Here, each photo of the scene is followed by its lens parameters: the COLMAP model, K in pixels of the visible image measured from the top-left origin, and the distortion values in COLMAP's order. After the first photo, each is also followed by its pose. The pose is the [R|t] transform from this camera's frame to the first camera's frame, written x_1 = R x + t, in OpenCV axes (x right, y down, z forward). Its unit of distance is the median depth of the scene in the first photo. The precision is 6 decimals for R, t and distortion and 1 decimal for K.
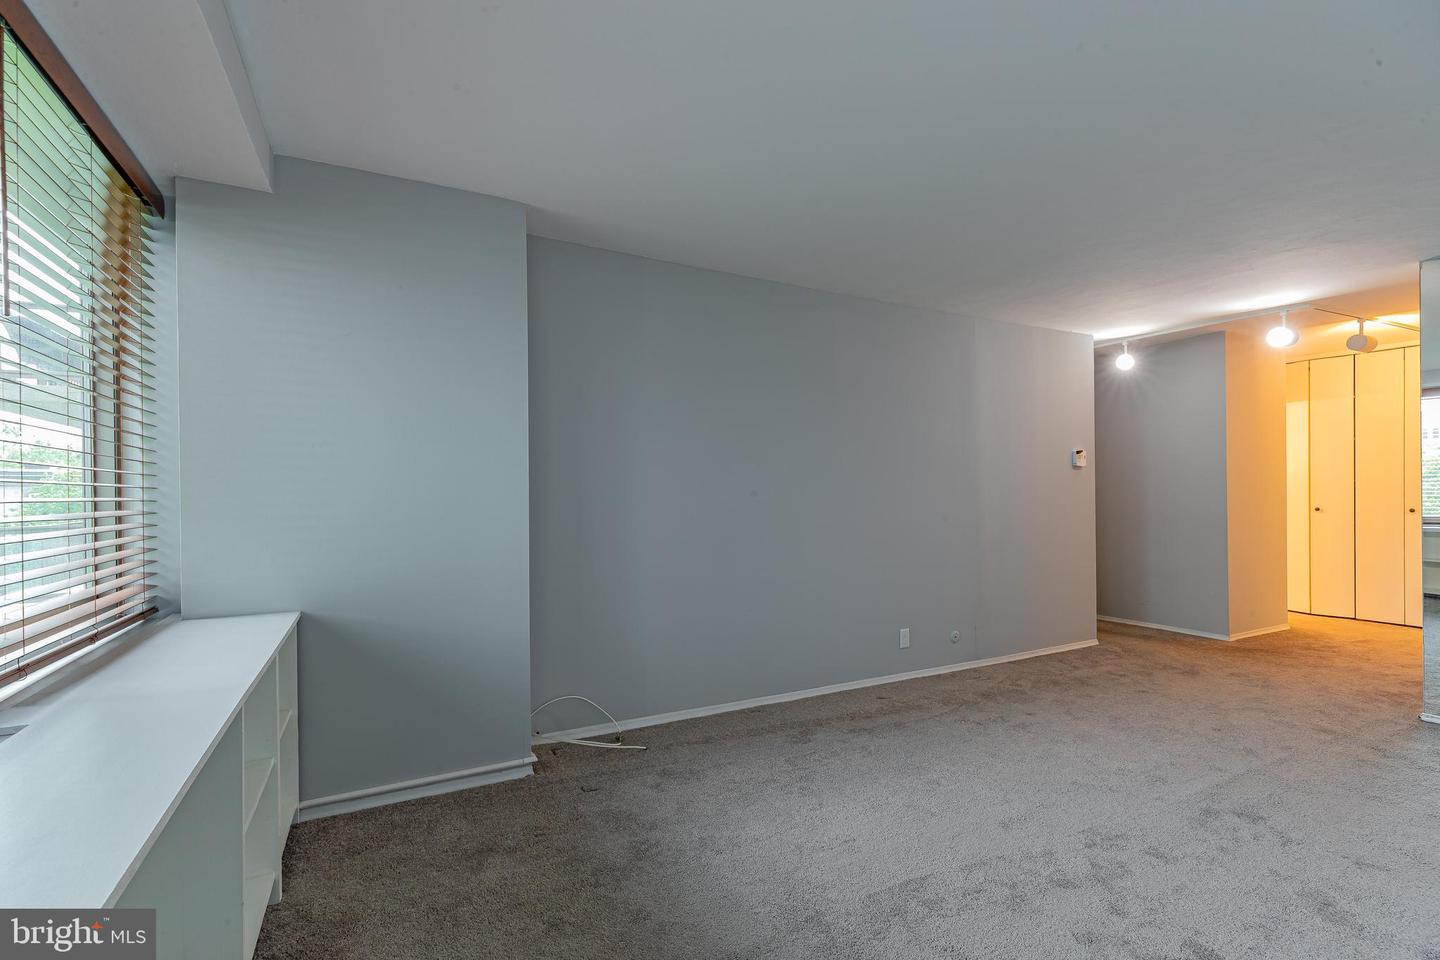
lens RADIAL K [[654.6, 0, 723.2], [0, 654.6, 491.9], [0, 0, 1]] dist [0.002609, -0.001329]
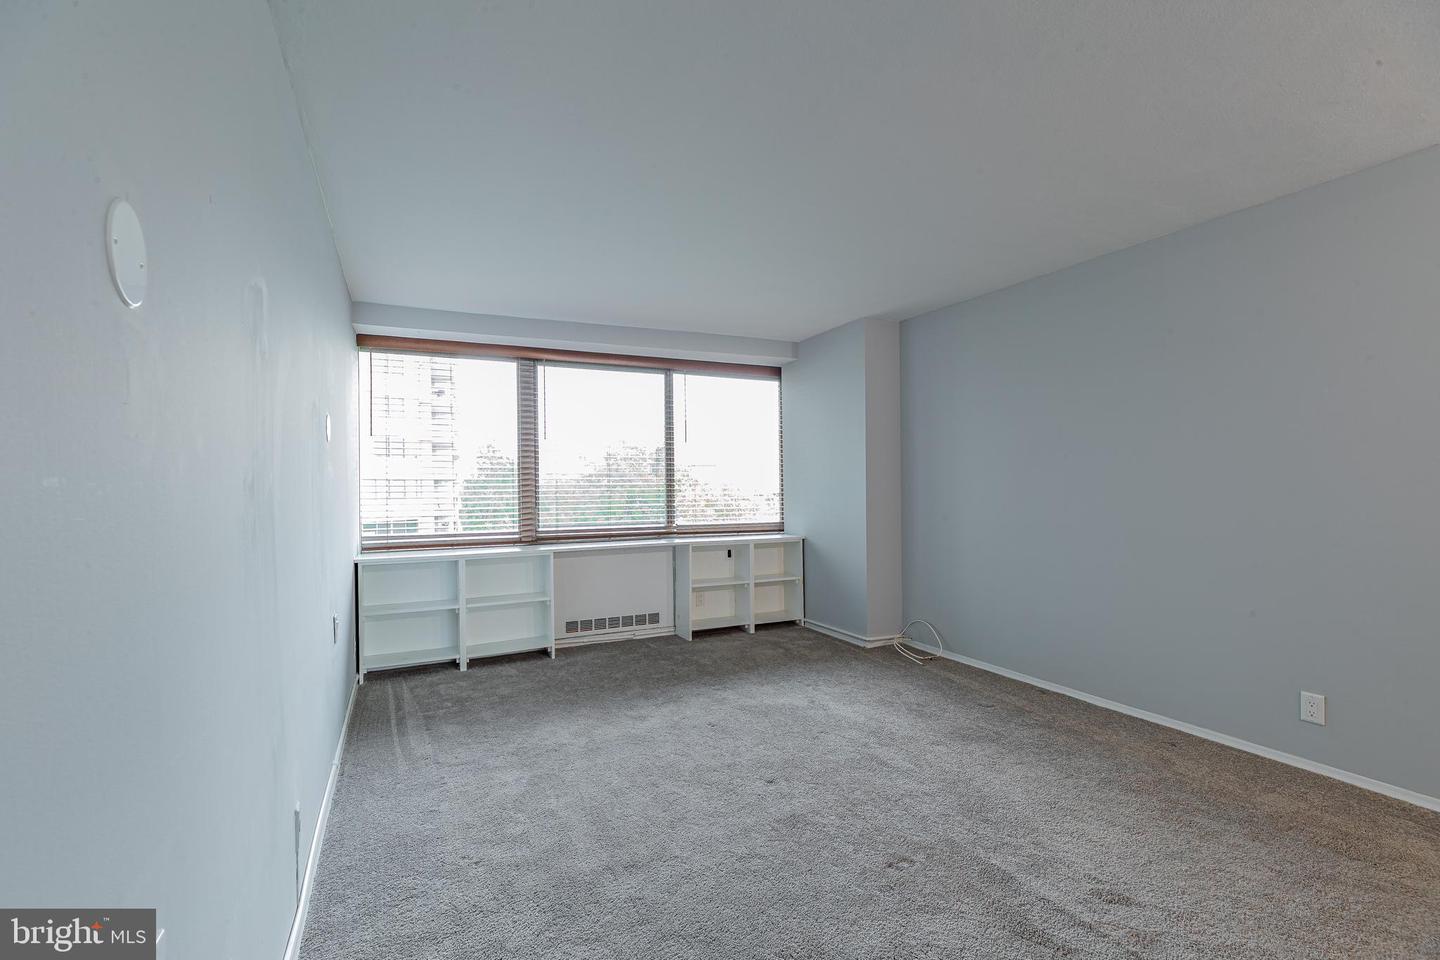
lens RADIAL K [[654.6, 0, 719.3], [0, 654.6, 489.3], [0, 0, 1]] dist [0.002609, -0.001329]
pose [[-0.053959, 0.004567, -0.998533, 1.139801], [0.027685, 0.999612, 0.003076, -0.020210], [0.998159, -0.027478, -0.054064, 0.517926]]
